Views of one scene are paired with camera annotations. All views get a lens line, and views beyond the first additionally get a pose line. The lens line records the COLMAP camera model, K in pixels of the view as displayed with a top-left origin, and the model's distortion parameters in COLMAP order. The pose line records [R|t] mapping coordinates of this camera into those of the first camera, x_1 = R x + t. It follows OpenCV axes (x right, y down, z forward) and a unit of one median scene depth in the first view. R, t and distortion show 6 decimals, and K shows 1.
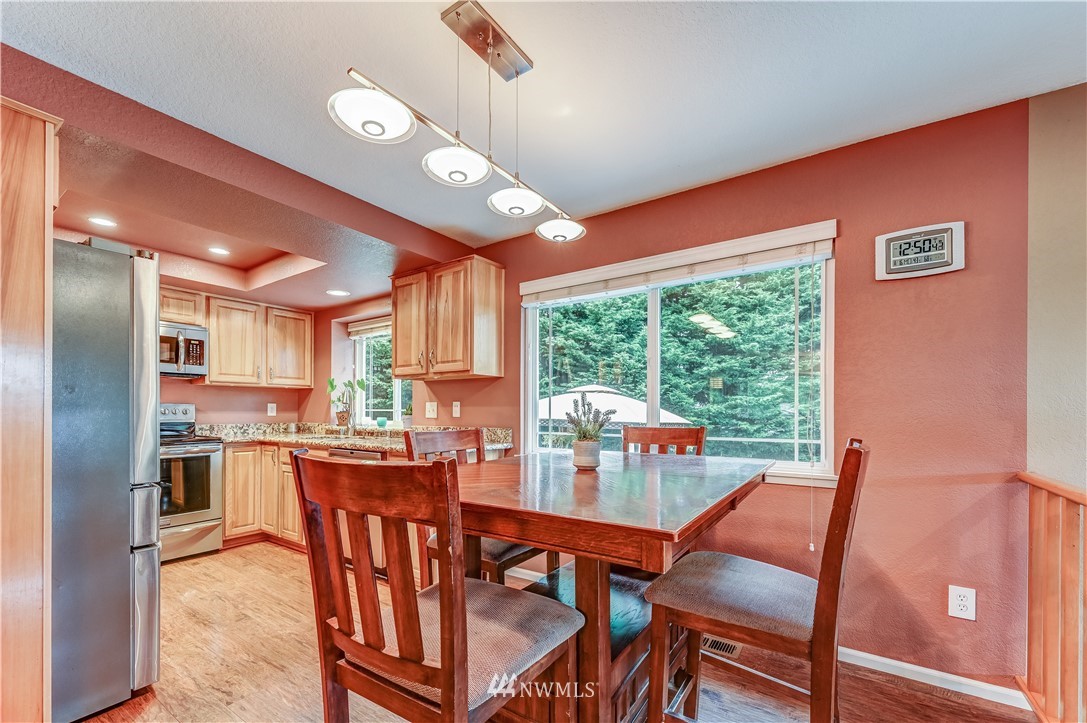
lens RADIAL K [[427.6, 0, 536.4], [0, 427.6, 409.8], [0, 0, 1]] dist [0.002114, 0.000108]
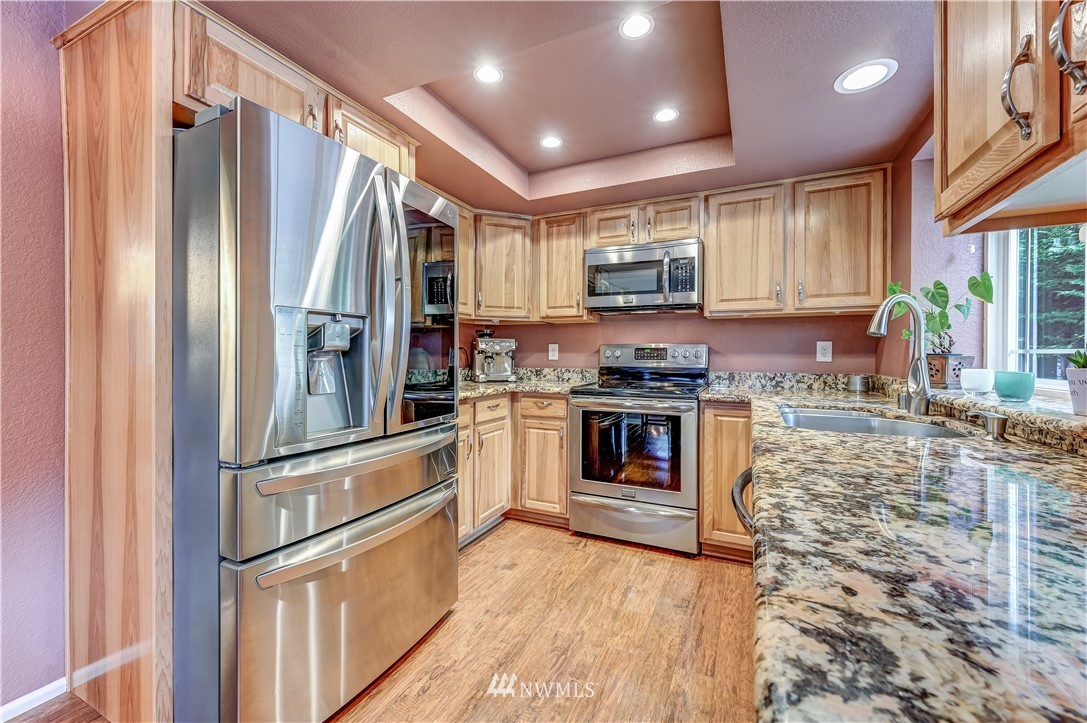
lens RADIAL K [[427.6, 0, 547.9], [0, 427.6, 355.1], [0, 0, 1]] dist [0.002114, 0.000108]
pose [[0.159647, 0.002772, -0.987170, -0.090785], [-0.000600, 0.999996, 0.002711, 0.003848], [0.987174, 0.000159, 0.159648, 0.608562]]
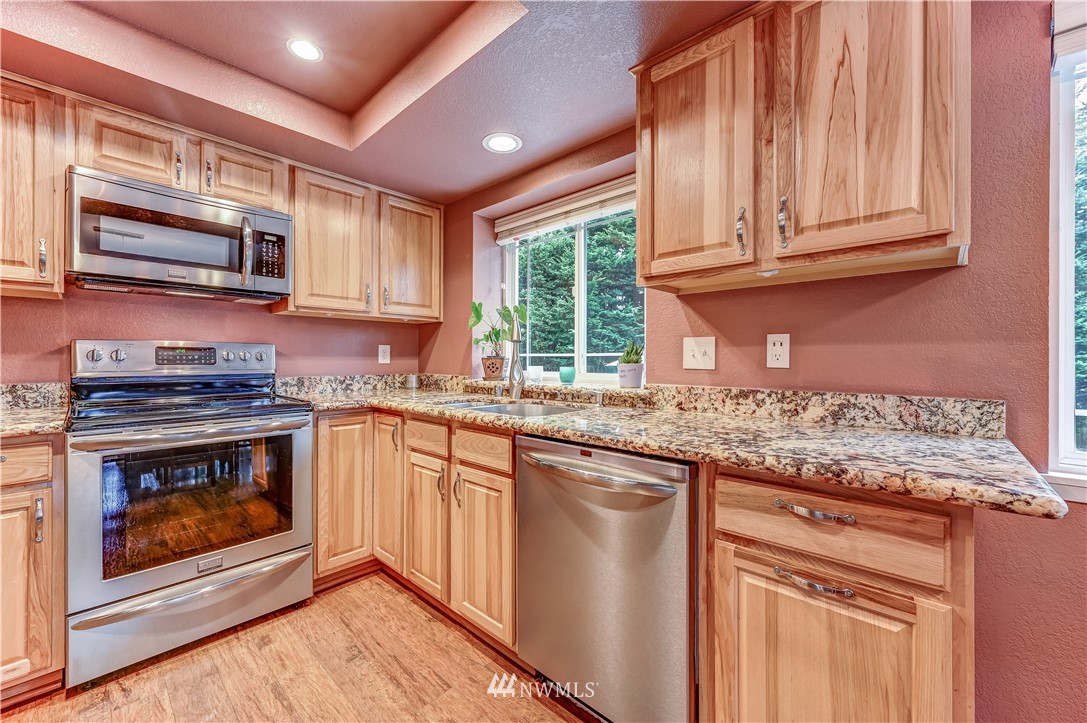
lens RADIAL K [[427.6, 0, 549.3], [0, 427.6, 357.2], [0, 0, 1]] dist [0.002114, 0.000108]
pose [[0.988718, 0.000145, -0.149791, -0.312513], [-0.000086, 1.000000, 0.000402, 0.004769], [0.149791, -0.000385, 0.988718, 0.448917]]
